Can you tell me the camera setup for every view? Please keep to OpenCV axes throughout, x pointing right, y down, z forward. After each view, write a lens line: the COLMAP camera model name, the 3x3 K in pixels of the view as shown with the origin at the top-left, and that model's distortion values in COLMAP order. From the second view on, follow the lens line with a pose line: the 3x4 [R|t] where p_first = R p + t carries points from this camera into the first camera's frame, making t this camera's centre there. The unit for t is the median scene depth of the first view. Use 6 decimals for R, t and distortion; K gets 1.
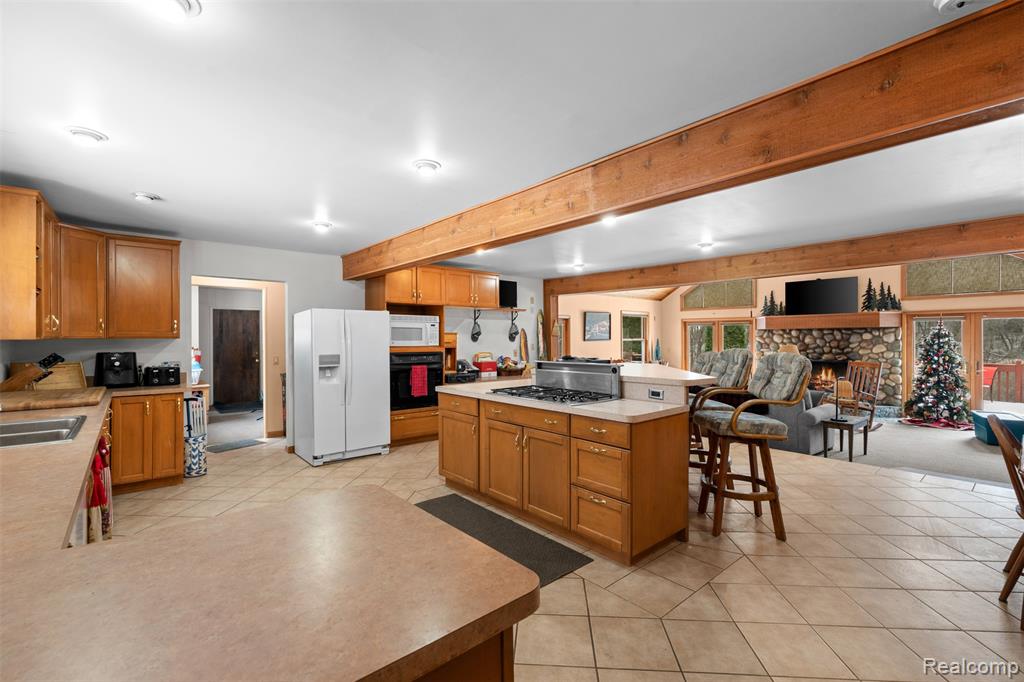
lens RADIAL K [[451.3, 0, 513.8], [0, 451.3, 337.3], [0, 0, 1]] dist [-0.007115, 0.002750]
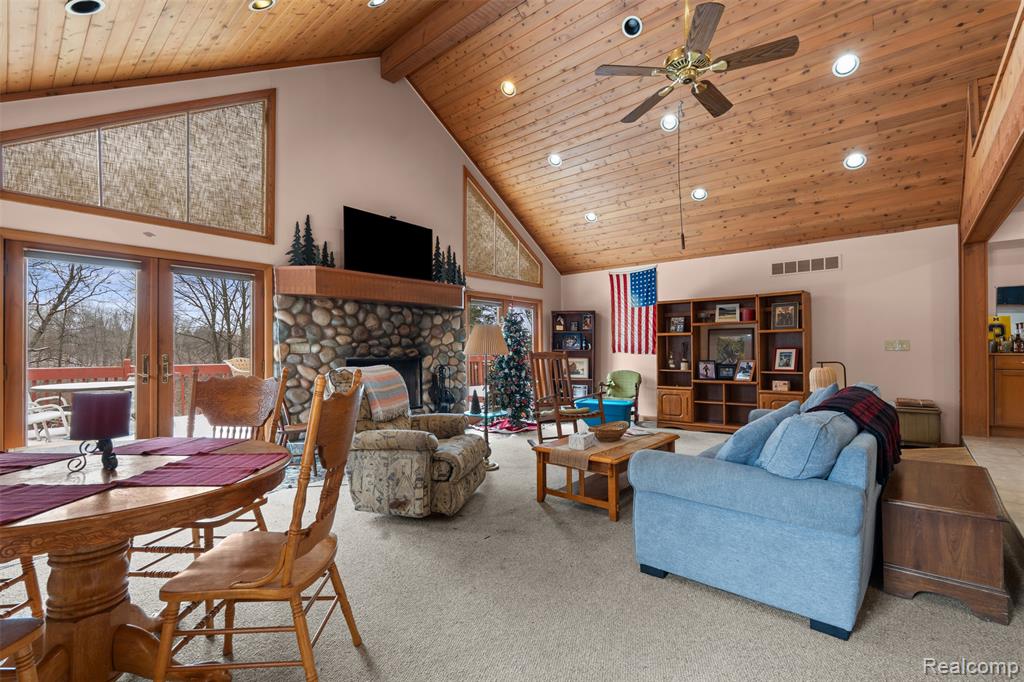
lens RADIAL K [[451.3, 0, 520.4], [0, 451.3, 344.2], [0, 0, 1]] dist [-0.007115, 0.002750]
pose [[-0.142544, 0.012130, 0.989714, 0.089609], [-0.001655, 0.999921, -0.012493, 0.043505], [-0.989787, -0.003418, -0.142512, 0.985535]]
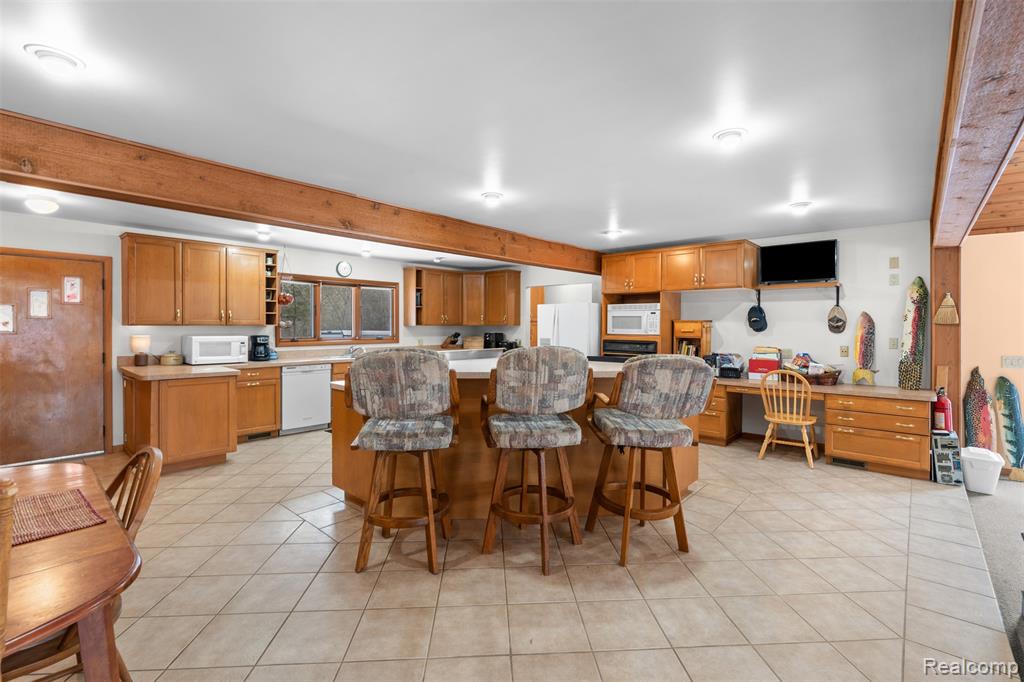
lens RADIAL K [[451.3, 0, 515.6], [0, 451.3, 328.9], [0, 0, 1]] dist [-0.007115, 0.002750]
pose [[0.134950, 0.011088, -0.990790, 0.494709], [-0.002420, 0.999938, 0.010860, -0.001934], [0.990849, 0.000932, 0.134969, 0.398686]]
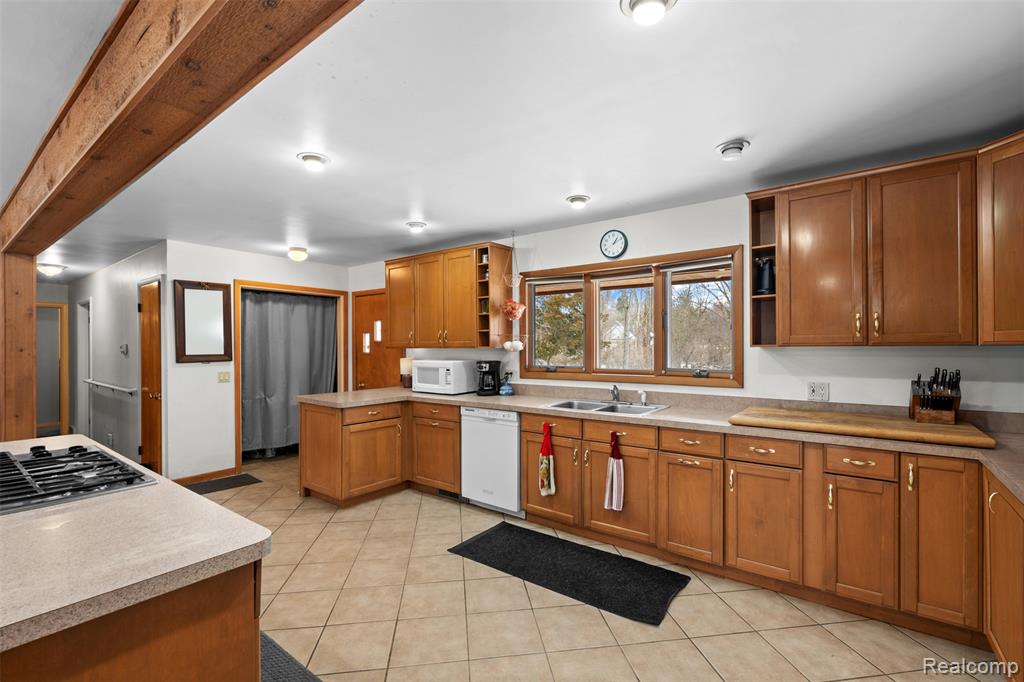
lens RADIAL K [[451.3, 0, 517.1], [0, 451.3, 348.8], [0, 0, 1]] dist [-0.007115, 0.002750]
pose [[-0.976355, 0.008228, -0.216015, -0.120150], [0.007392, 0.999962, 0.004678, 0.000367], [0.216045, 0.002971, -0.976379, 0.601044]]
